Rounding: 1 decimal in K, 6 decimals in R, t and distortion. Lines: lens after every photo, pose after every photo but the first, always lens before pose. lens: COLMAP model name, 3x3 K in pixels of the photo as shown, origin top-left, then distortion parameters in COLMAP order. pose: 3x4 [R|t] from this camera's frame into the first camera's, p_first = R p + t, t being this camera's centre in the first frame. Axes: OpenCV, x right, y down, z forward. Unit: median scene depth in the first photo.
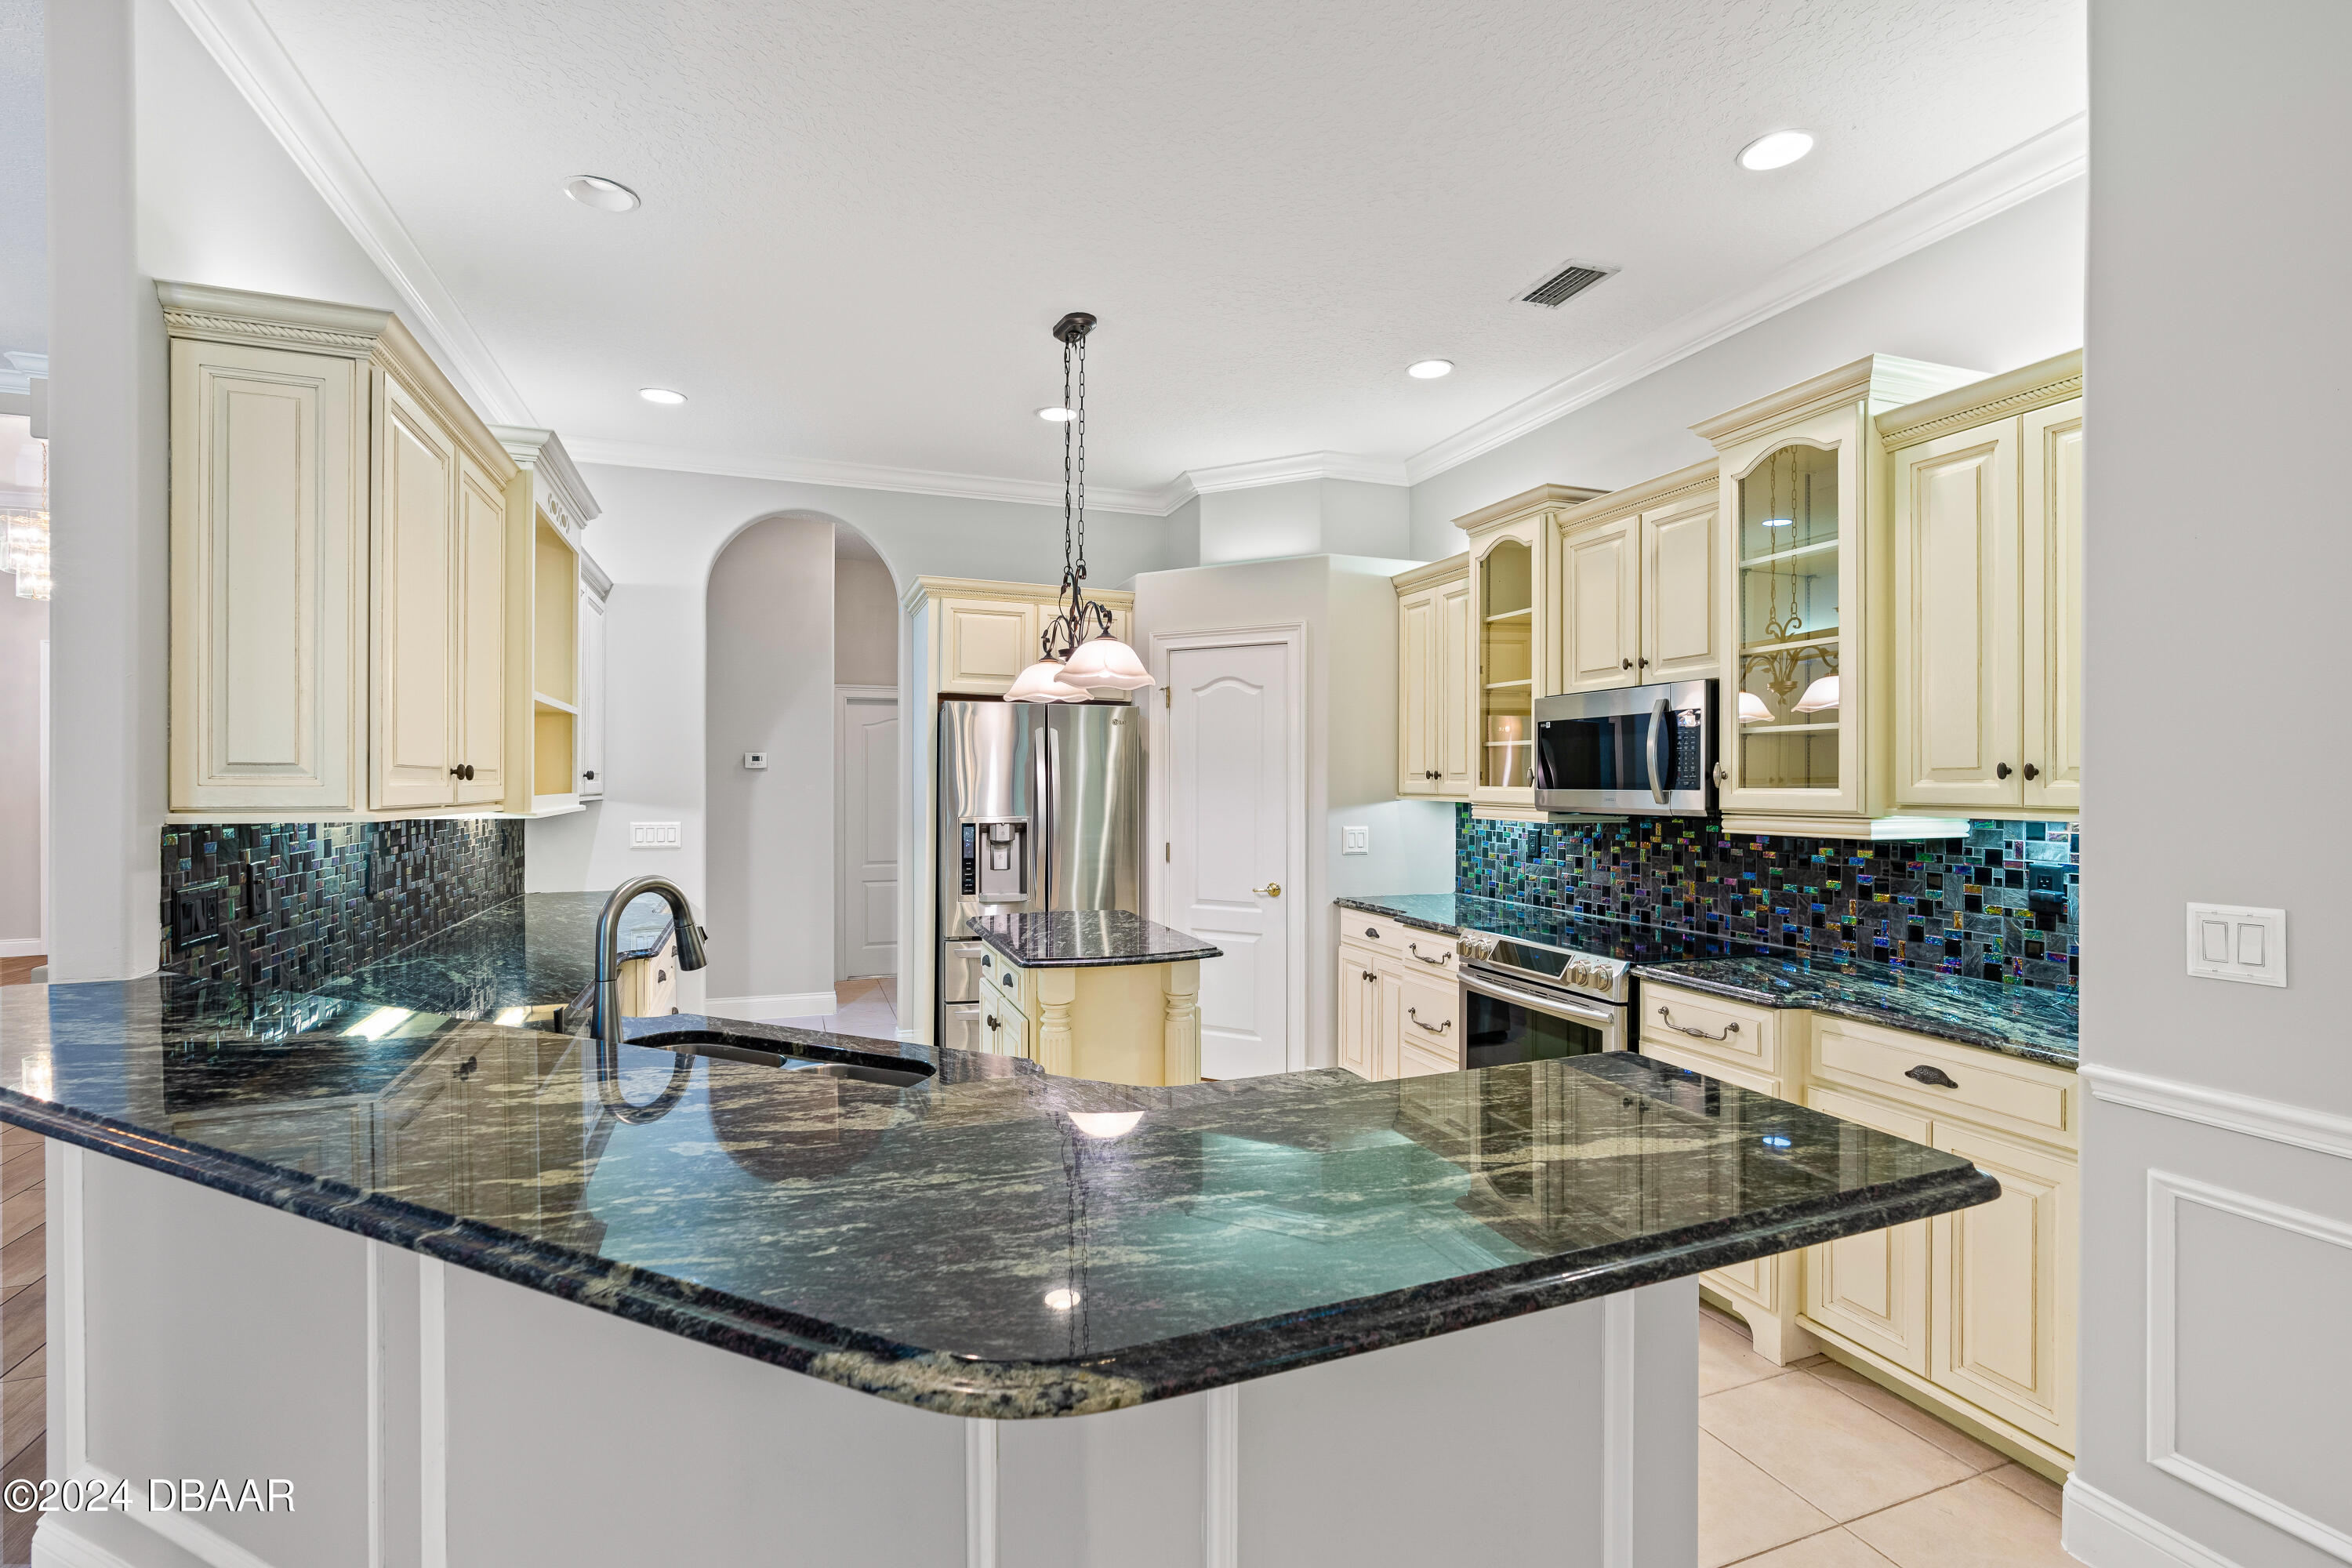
lens RADIAL K [[1092.7, 0, 1216.4], [0, 1092.7, 790.3], [0, 0, 1]] dist [-0.007928, 0.000463]
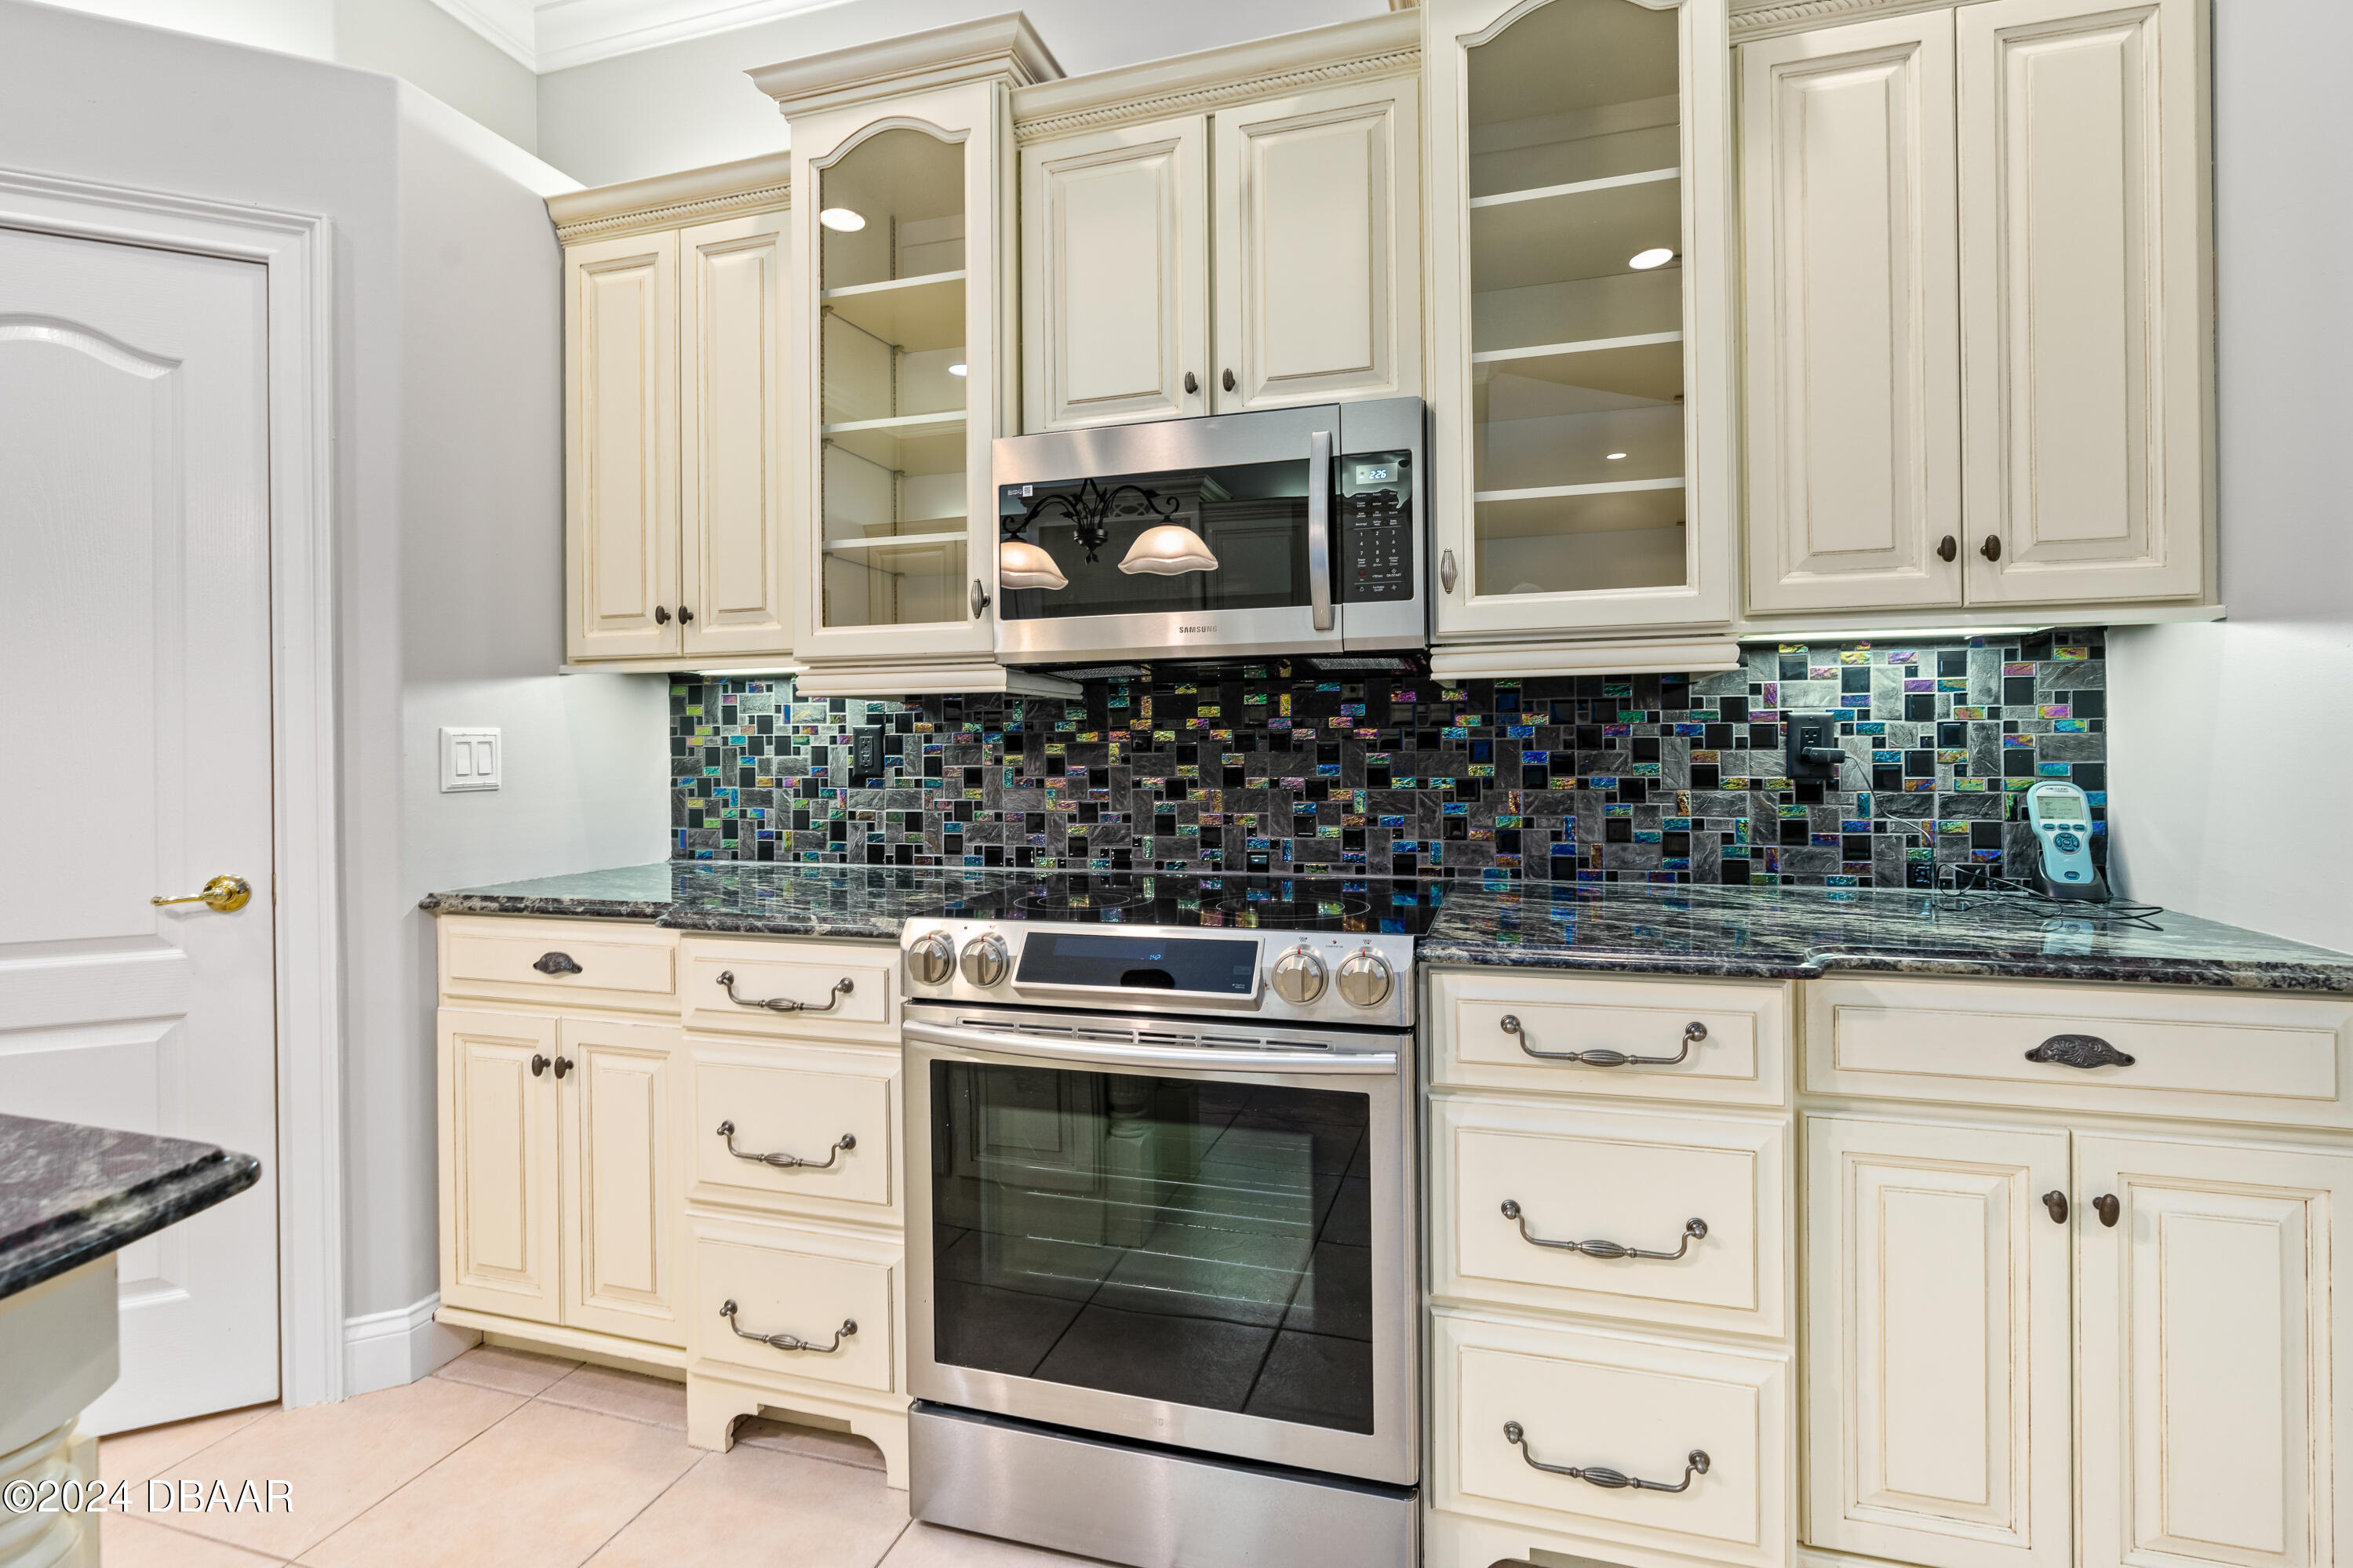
lens RADIAL K [[1093.0, 0, 1206.3], [0, 1093.0, 740.6], [0, 0, 1]] dist [-0.007928, 0.000463]
pose [[0.624771, -0.009116, 0.780755, -0.040768], [0.021674, 0.999749, -0.005671, 0.063431], [-0.780507, 0.020466, 0.624811, 0.663134]]
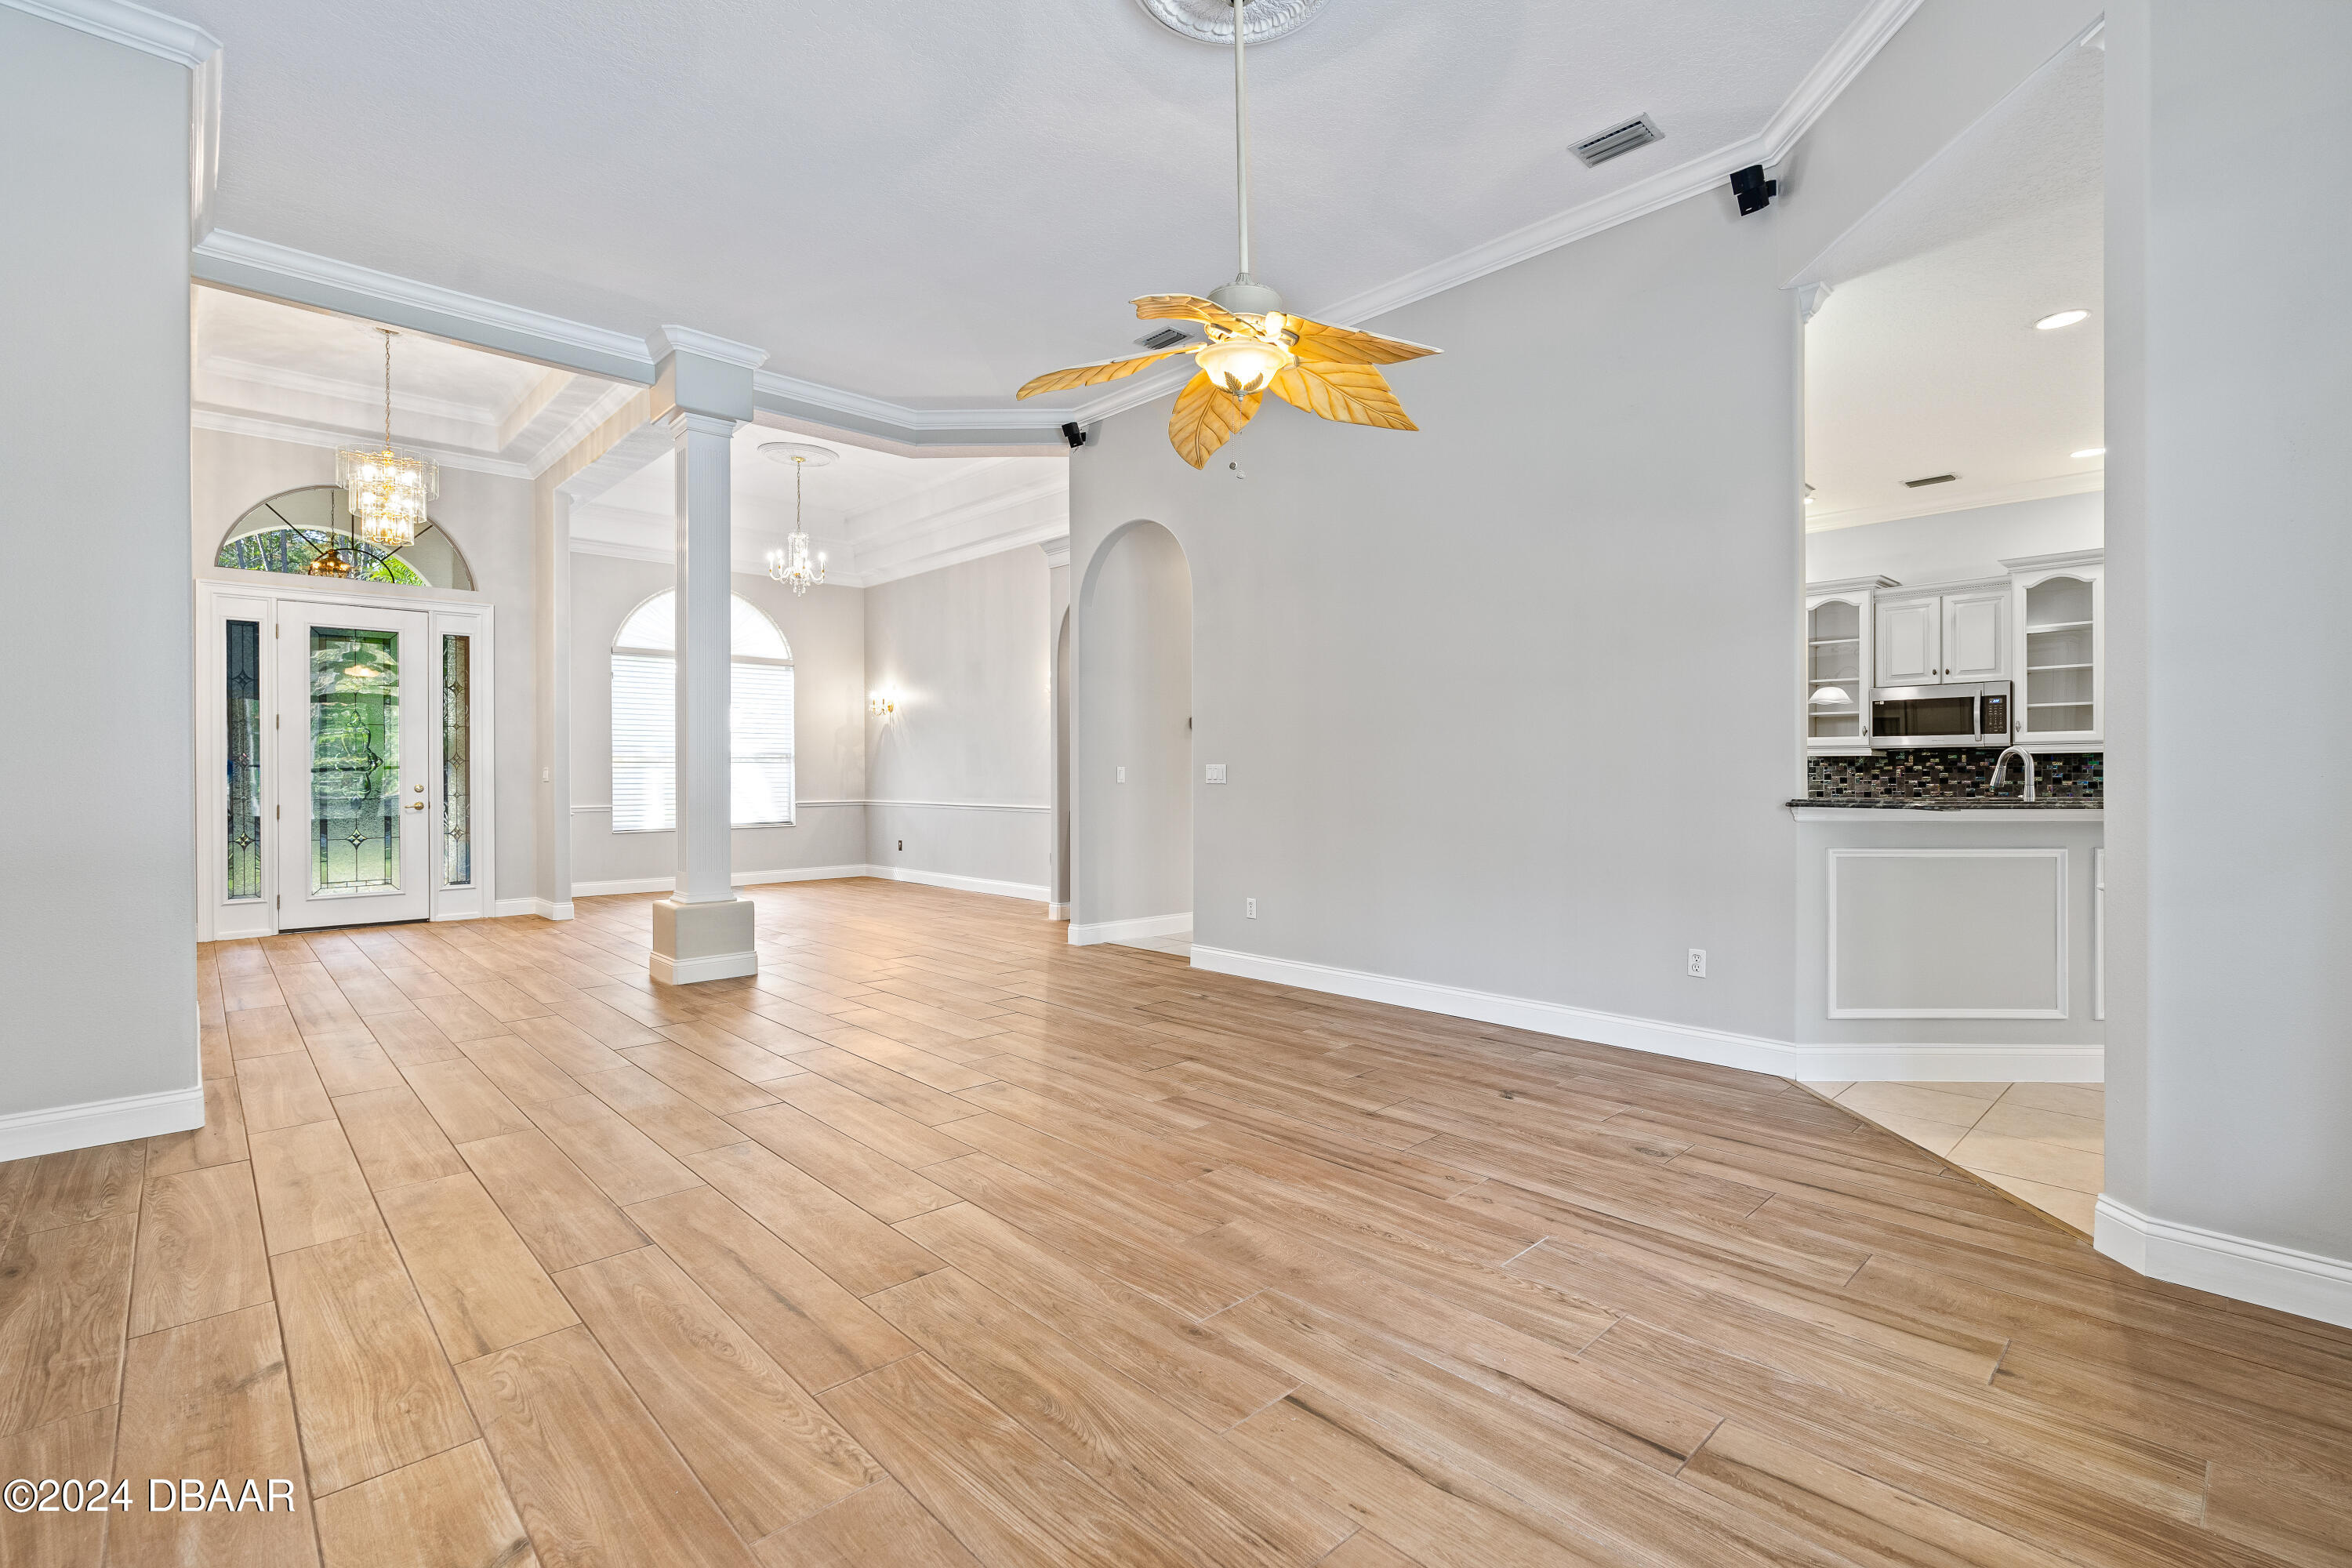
lens RADIAL K [[1092.7, 0, 1189.6], [0, 1092.7, 775.2], [0, 0, 1]] dist [-0.007928, 0.000463]
pose [[0.929611, -0.010020, 0.368406, -1.601865], [0.012576, 0.999911, -0.004536, 0.062837], [-0.368327, 0.008850, 0.929654, -0.329090]]
